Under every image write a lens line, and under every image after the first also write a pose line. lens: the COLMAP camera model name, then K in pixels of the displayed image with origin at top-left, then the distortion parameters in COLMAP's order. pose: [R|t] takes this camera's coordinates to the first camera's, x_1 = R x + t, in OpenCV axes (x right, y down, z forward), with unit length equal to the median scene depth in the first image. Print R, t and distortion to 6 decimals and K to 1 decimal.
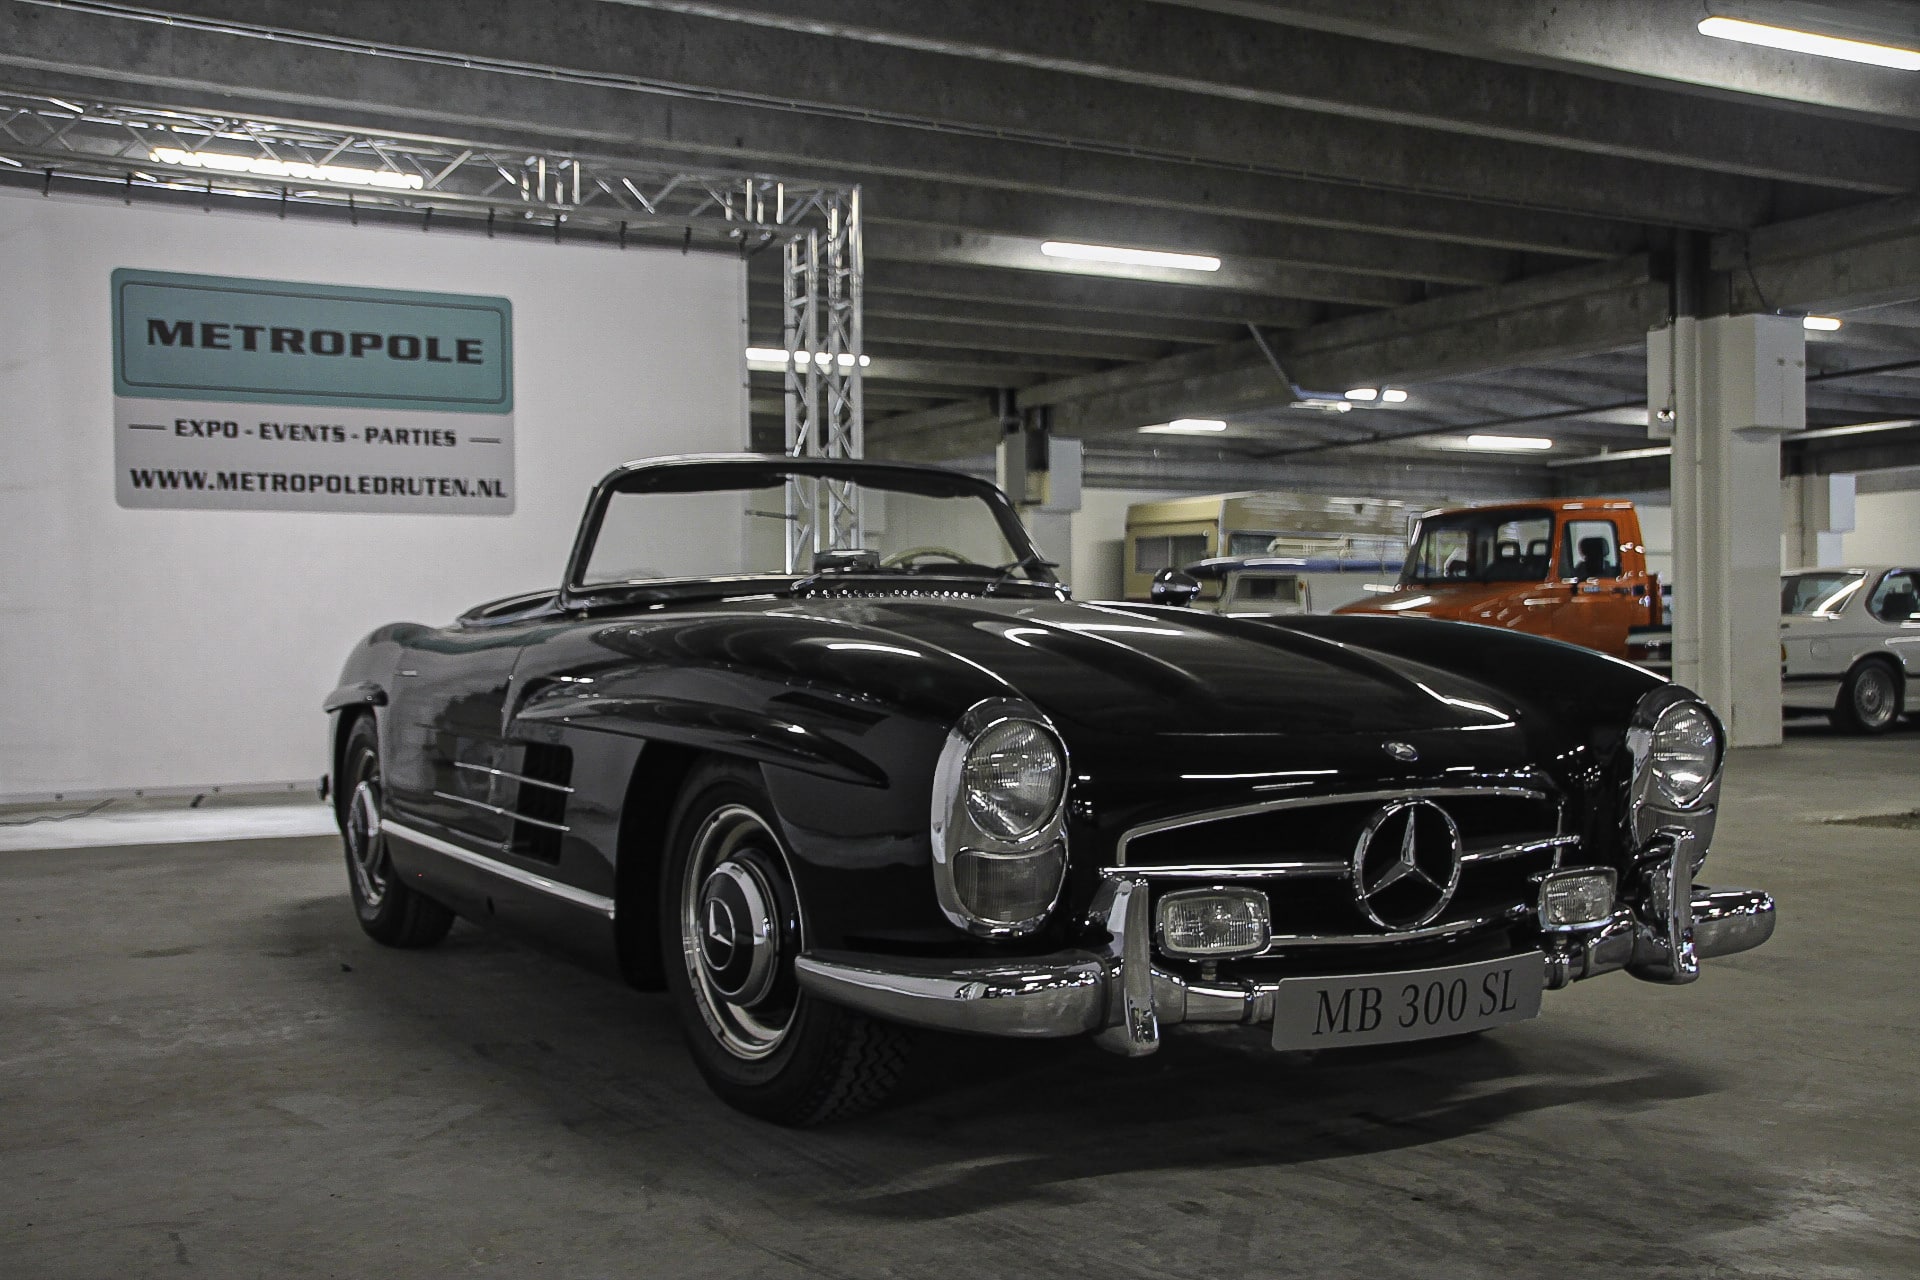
lens RADIAL K [[1962.5, 0, 960.0], [0, 1962.5, 640.0], [0, 0, 1]] dist [-0.078385, 0.304449]
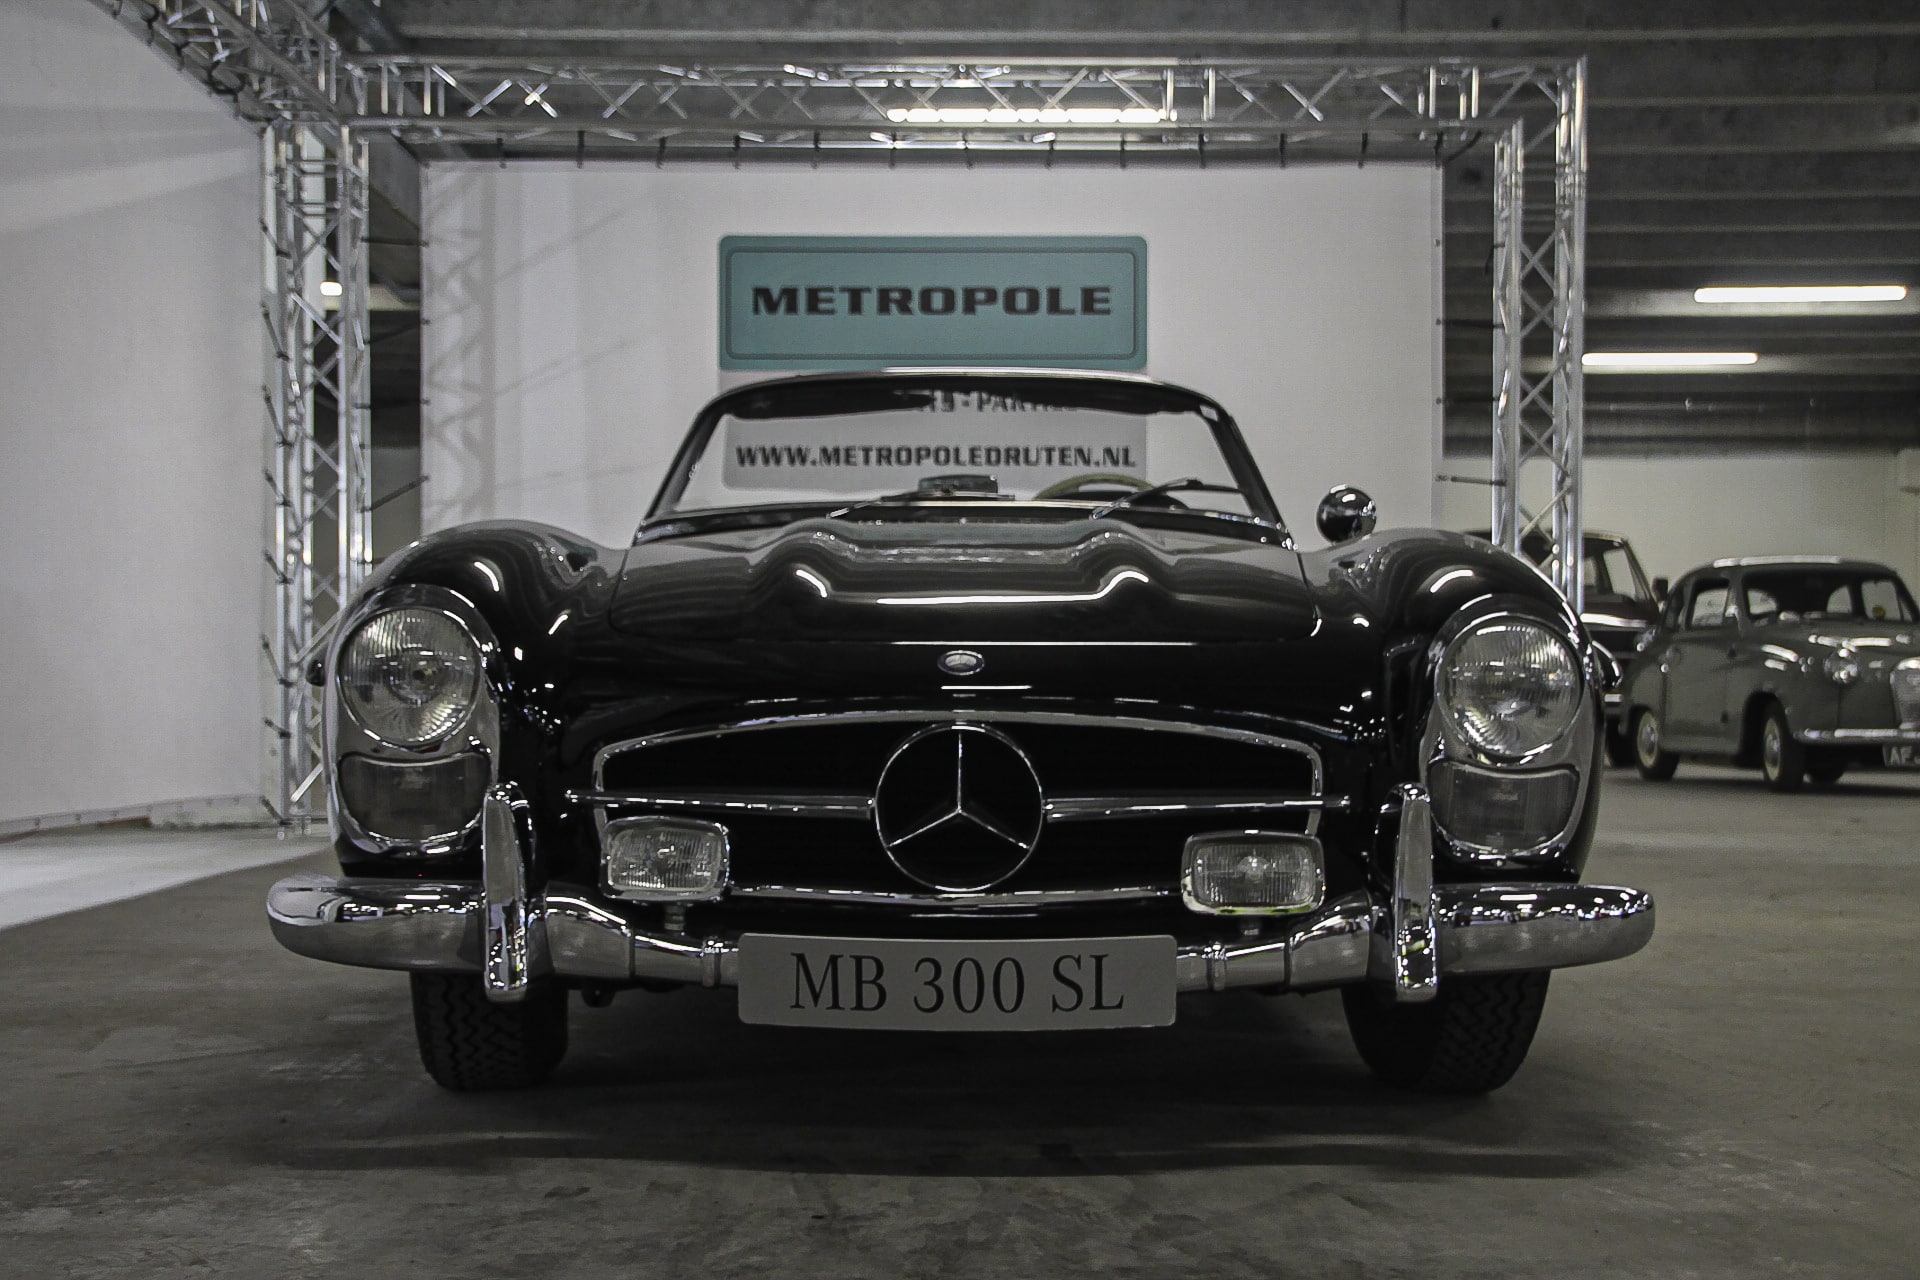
lens RADIAL K [[2346.5, 0, 960.0], [0, 2346.5, 640.0], [0, 0, 1]] dist [0.076095, 0.071967]
pose [[0.882009, 0.003471, -0.471219, 0.198509], [-0.009060, 0.999913, -0.009593, 0.015664], [0.471145, 0.012731, 0.881964, 0.043941]]
